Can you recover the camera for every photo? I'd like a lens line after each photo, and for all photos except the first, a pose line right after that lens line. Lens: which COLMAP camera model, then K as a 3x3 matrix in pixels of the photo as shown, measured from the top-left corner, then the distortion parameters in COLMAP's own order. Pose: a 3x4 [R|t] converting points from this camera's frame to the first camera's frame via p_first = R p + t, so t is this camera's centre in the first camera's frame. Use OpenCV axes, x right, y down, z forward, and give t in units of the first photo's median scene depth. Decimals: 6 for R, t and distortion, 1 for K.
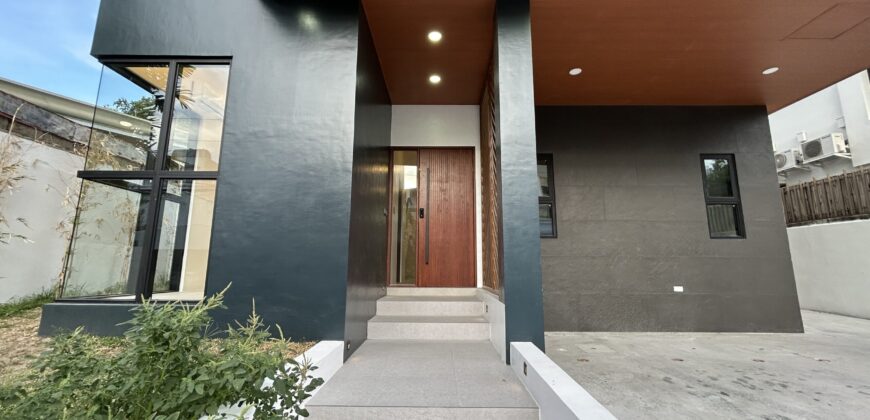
lens RADIAL K [[349.5, 0, 435.0], [0, 349.5, 210.0], [0, 0, 1]] dist [0.000308, -0.000330]
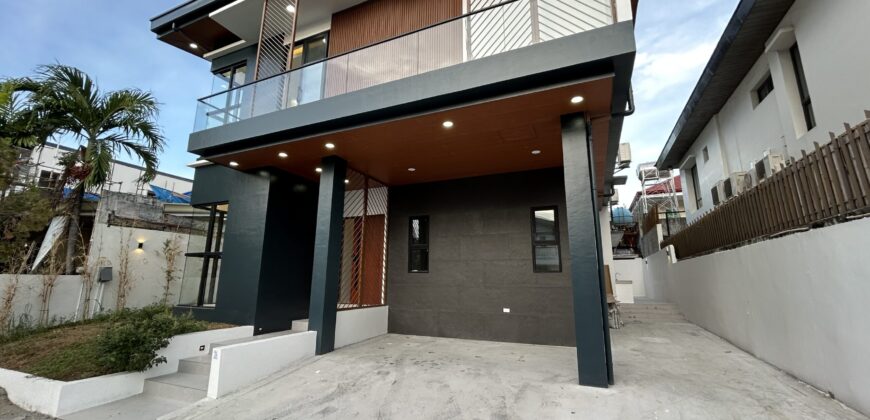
lens RADIAL K [[349.7, 0, 435.0], [0, 349.7, 210.0], [0, 0, 1]] dist [0.000888, 0.000427]
pose [[0.918102, -0.077882, -0.388618, 0.990997], [0.061105, 0.996595, -0.055364, -0.105366], [0.391606, 0.027083, 0.919734, -0.375521]]
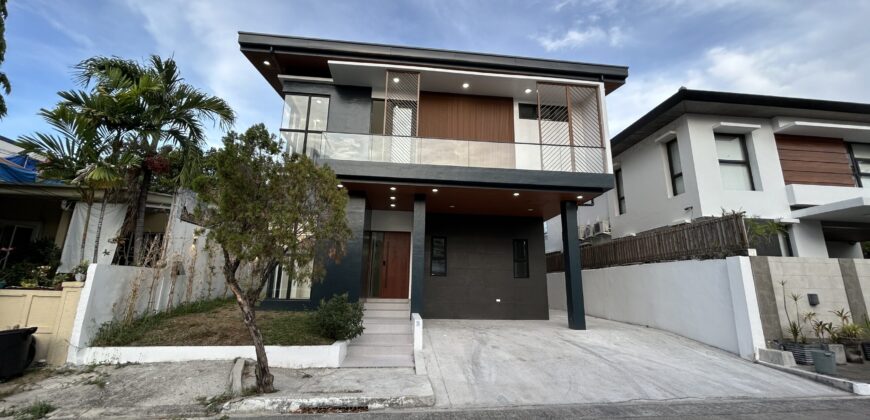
lens RADIAL K [[349.5, 0, 435.0], [0, 349.5, 210.0], [0, 0, 1]] dist [0.000308, -0.000330]
pose [[0.993285, 0.039108, 0.108887, 0.024959], [-0.032148, 0.997370, -0.064960, -0.192836], [-0.111141, 0.061024, 0.991929, -1.203824]]
